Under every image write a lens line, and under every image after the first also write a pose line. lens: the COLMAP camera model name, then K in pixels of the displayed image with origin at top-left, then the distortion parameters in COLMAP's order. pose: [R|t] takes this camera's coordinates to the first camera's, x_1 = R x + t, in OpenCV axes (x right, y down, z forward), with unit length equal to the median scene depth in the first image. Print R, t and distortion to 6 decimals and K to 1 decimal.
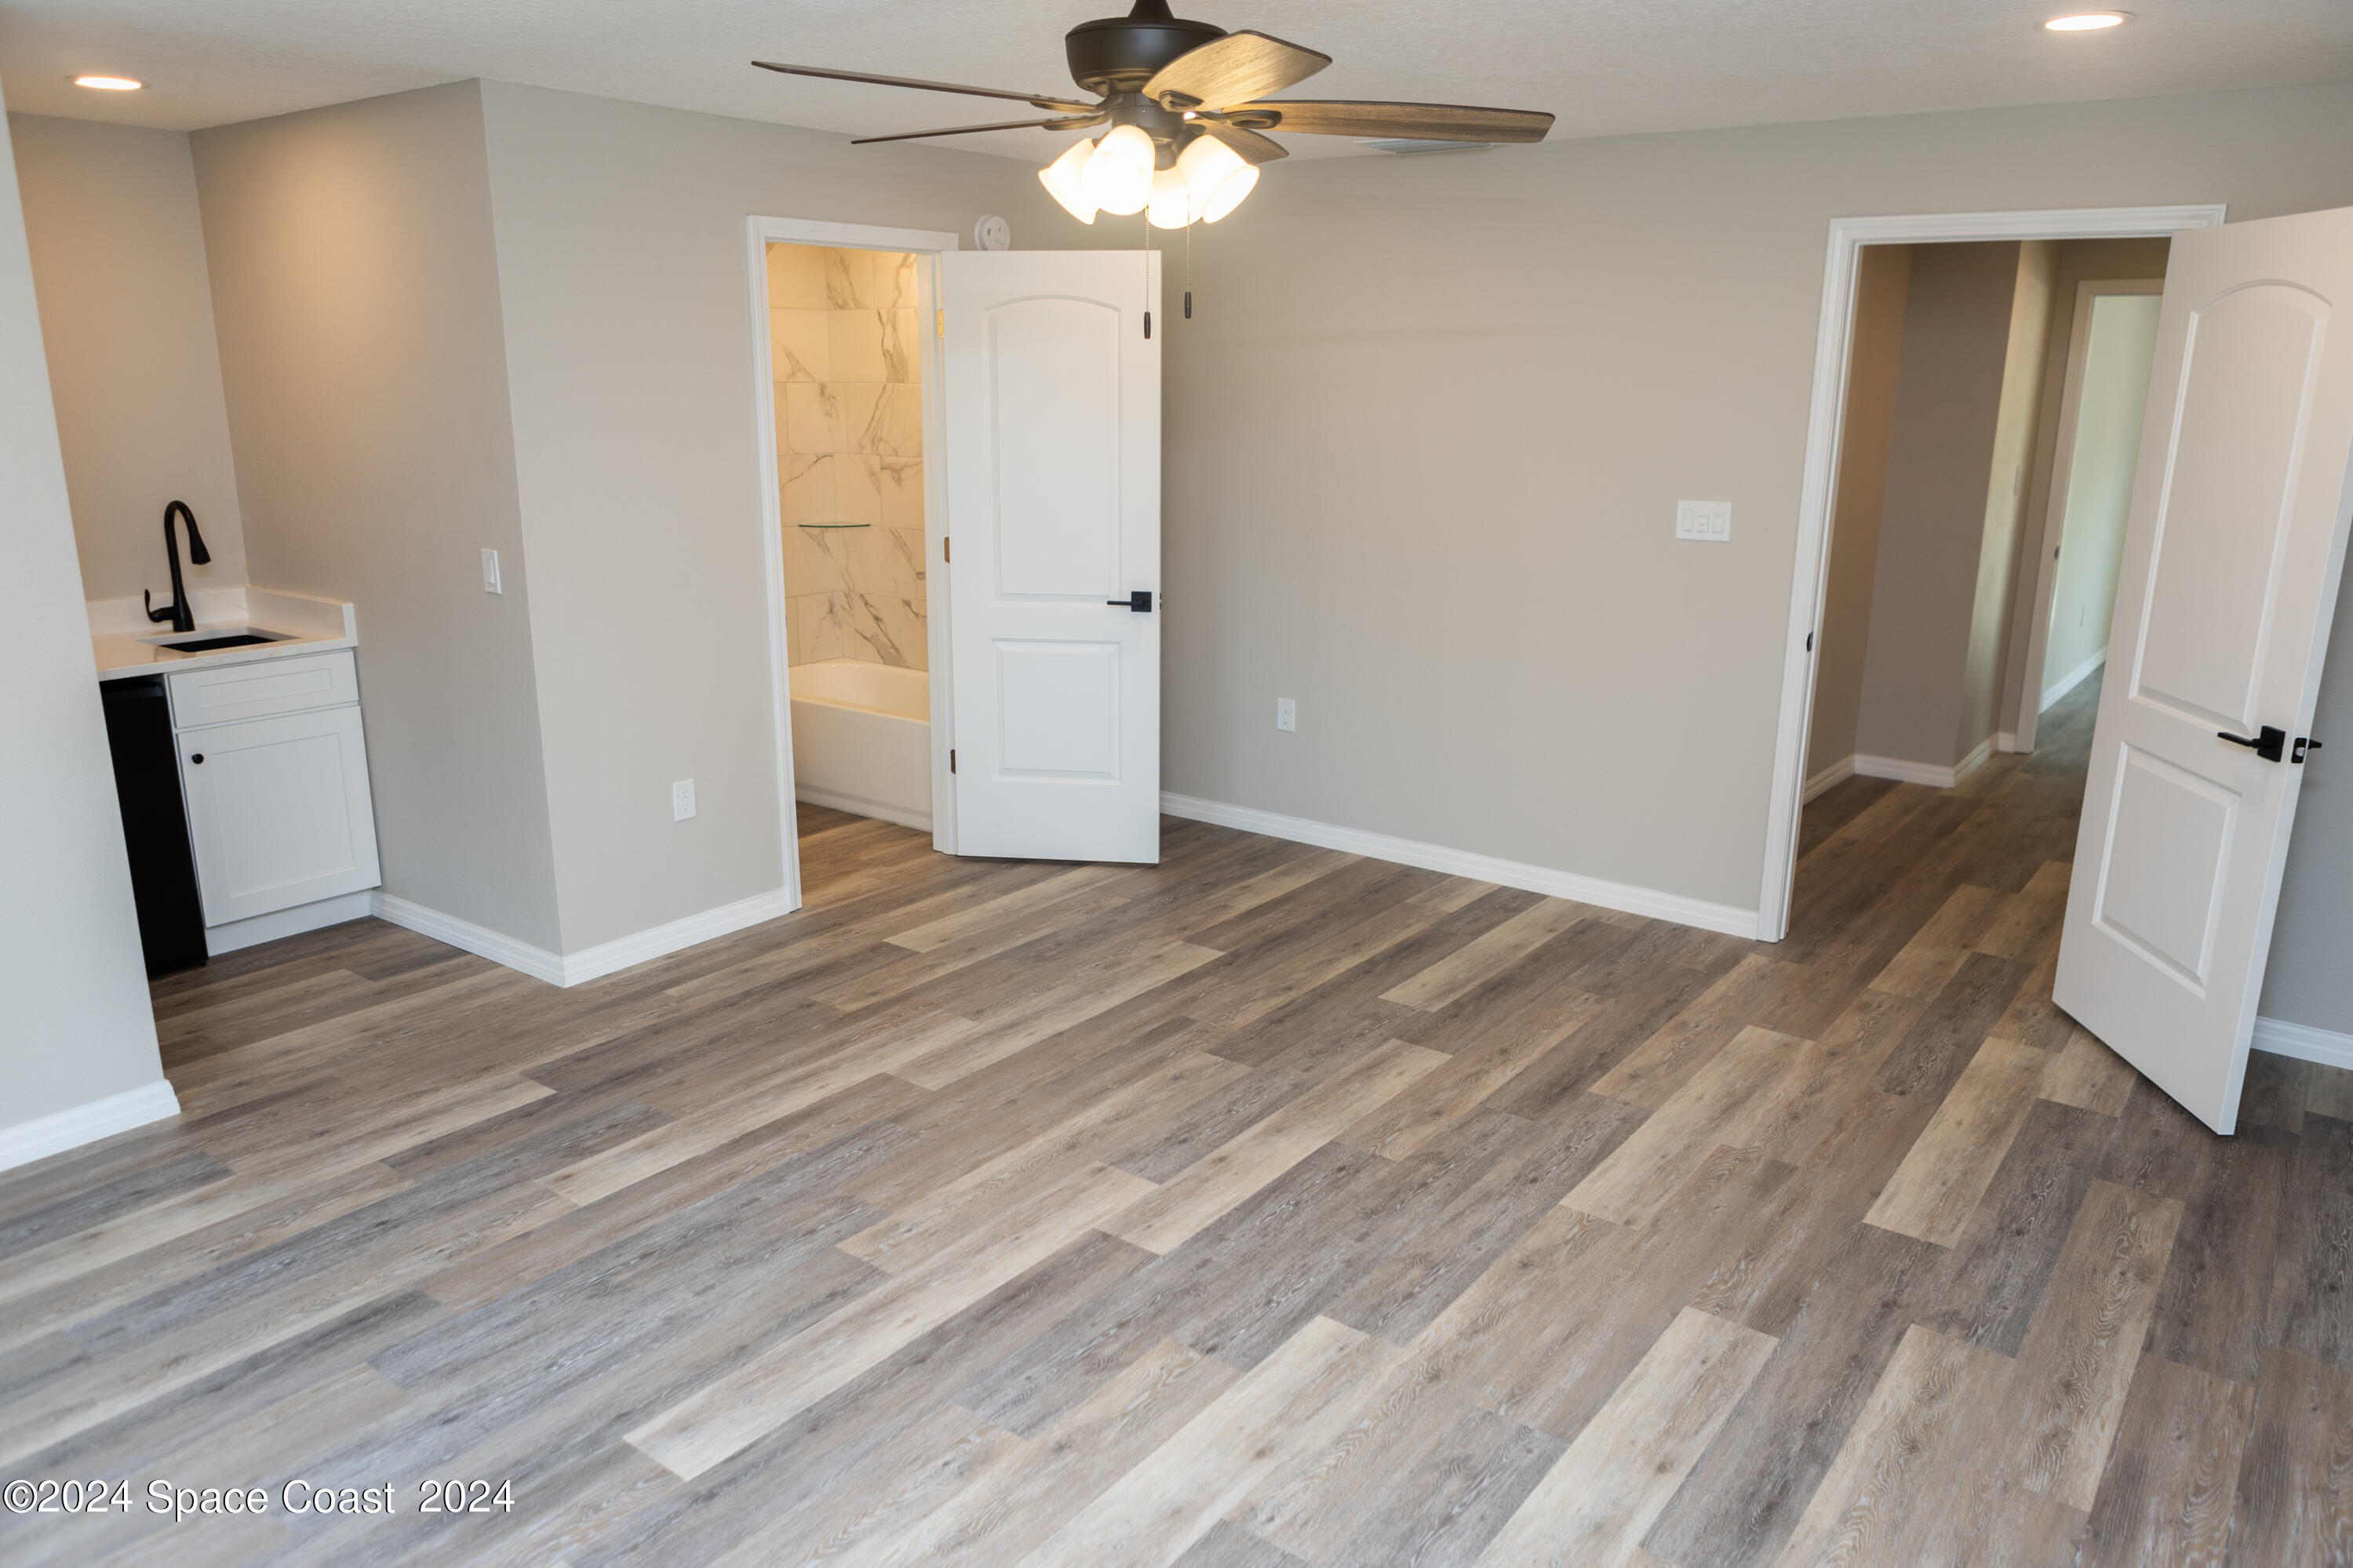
lens RADIAL K [[1619.3, 0, 1179.4], [0, 1619.3, 776.9], [0, 0, 1]] dist [-0.020361, 0.007302]
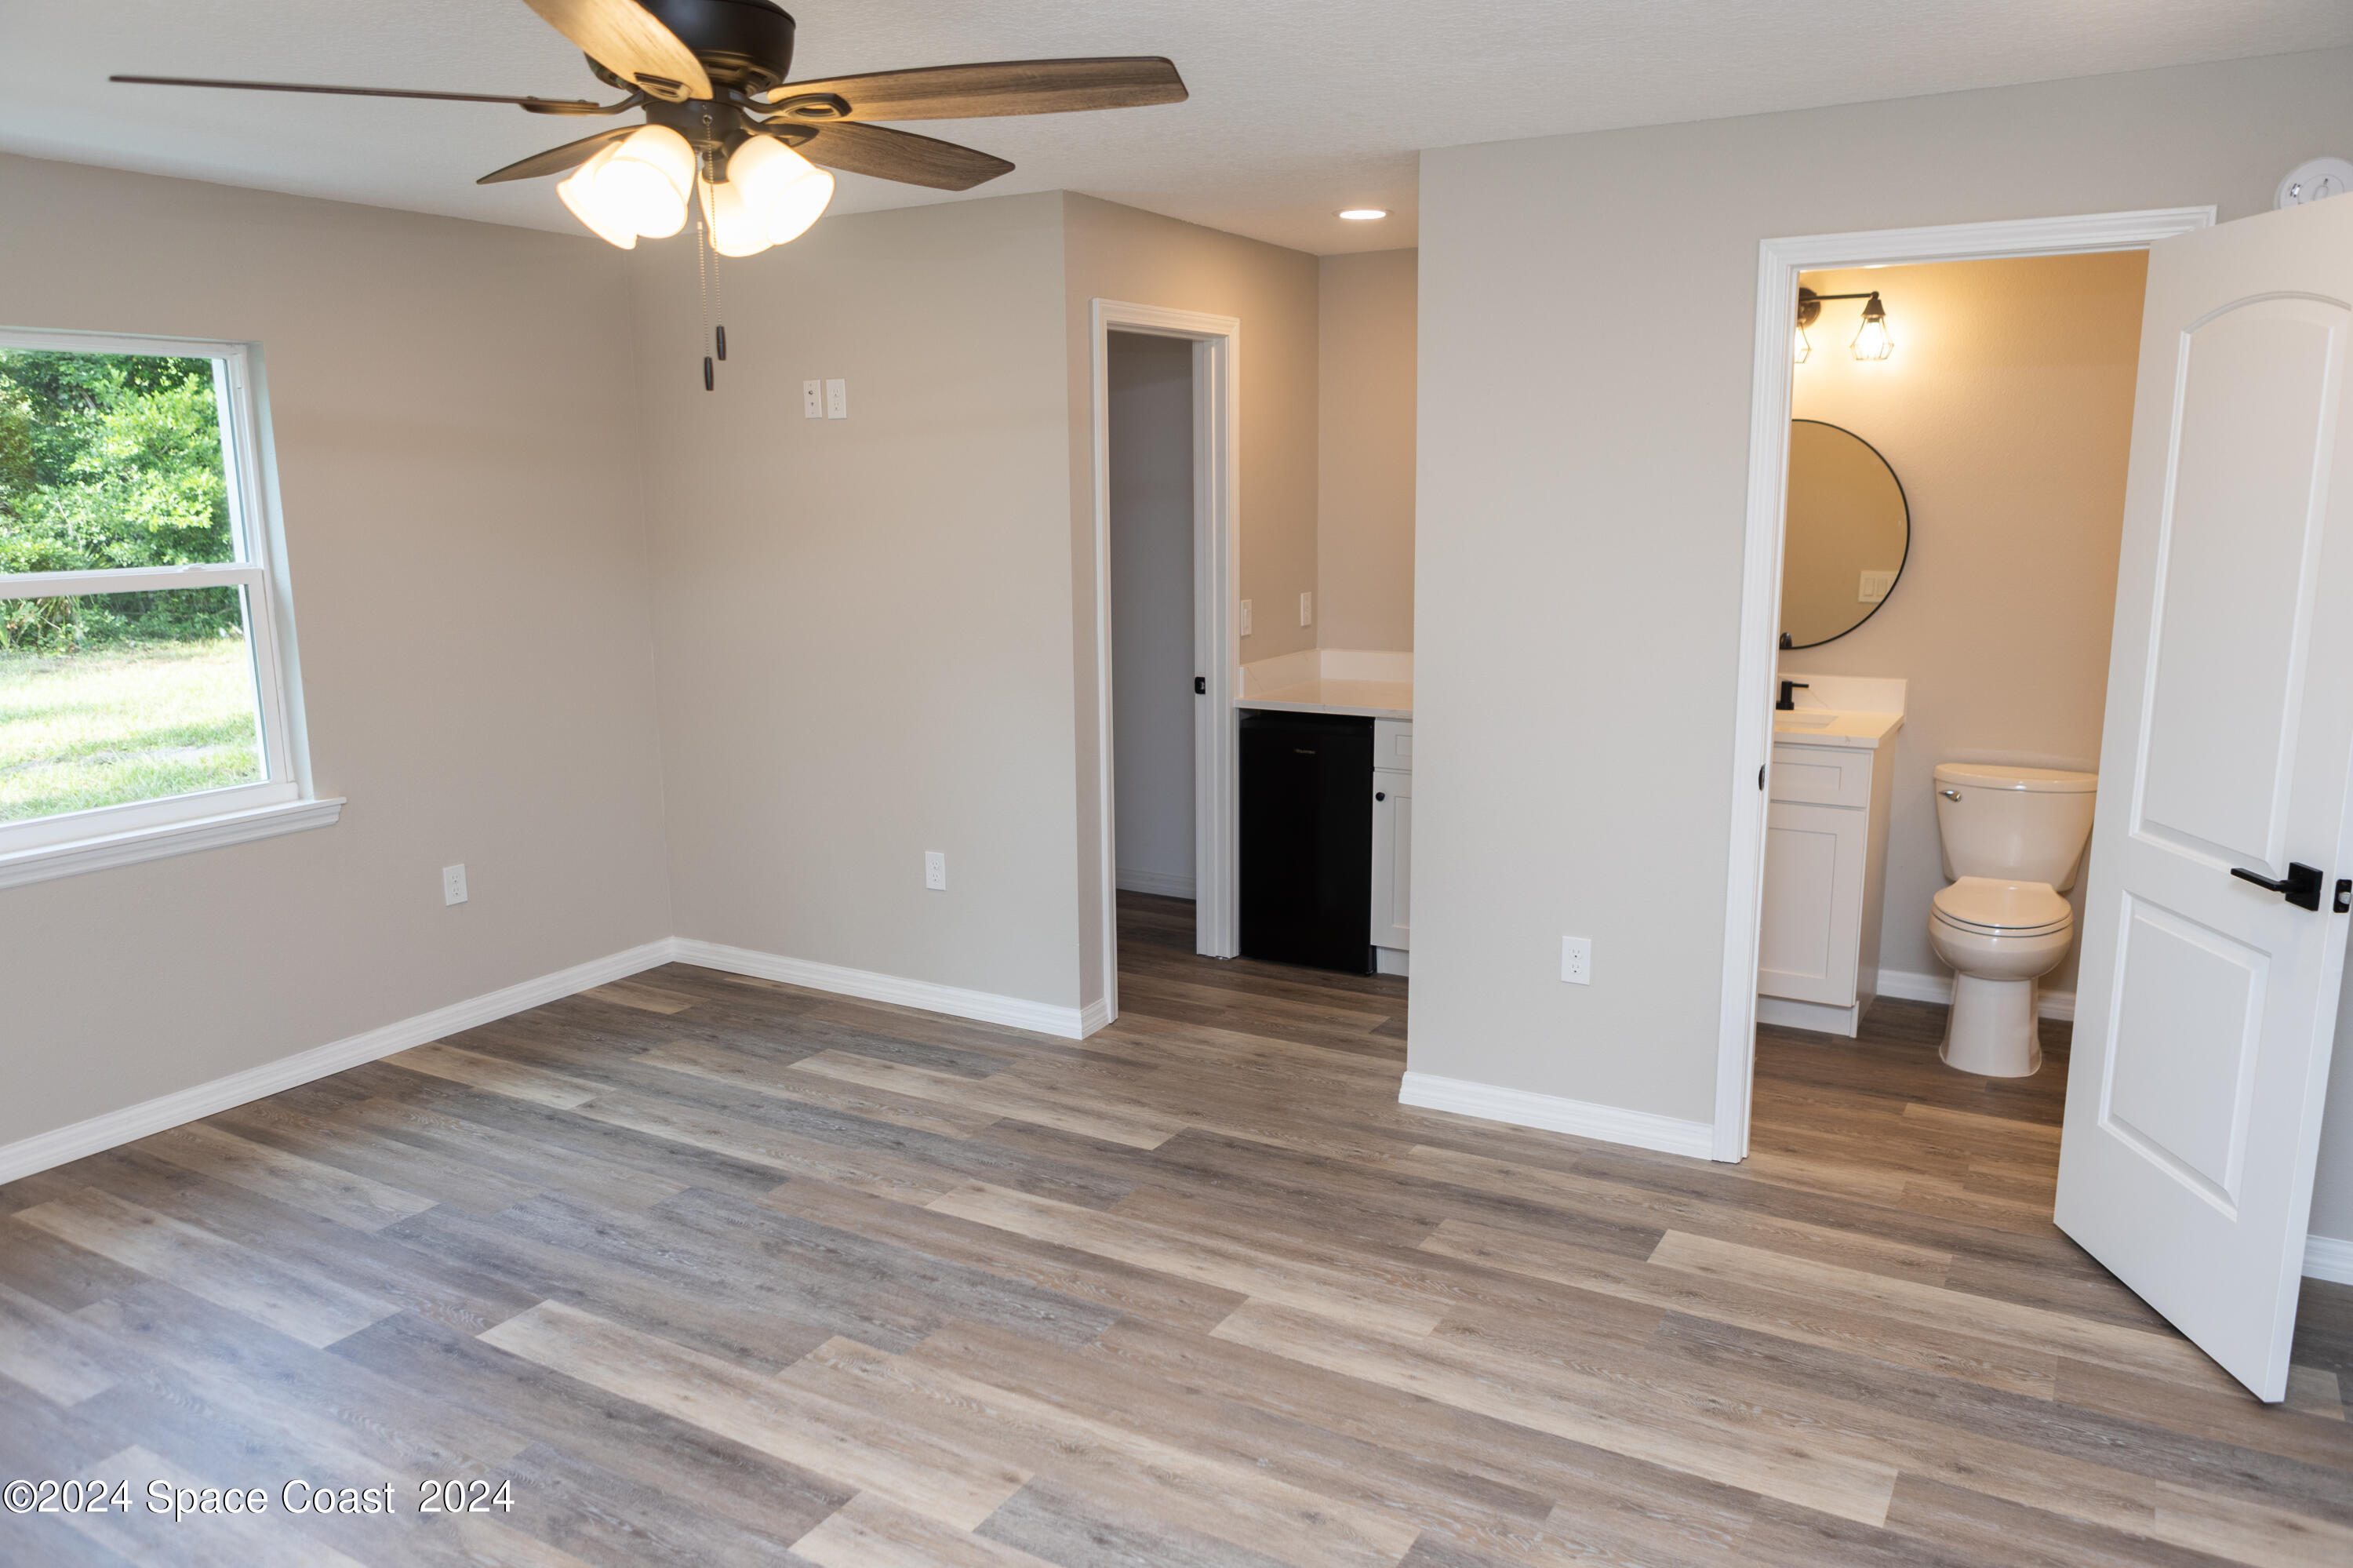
lens RADIAL K [[1619.6, 0, 1179.4], [0, 1619.6, 776.9], [0, 0, 1]] dist [-0.020361, 0.007302]
pose [[0.128923, 0.174179, -0.976238, 0.576711], [-0.235487, 0.961671, 0.140481, -0.181372], [0.963288, 0.211780, 0.164999, 0.776758]]
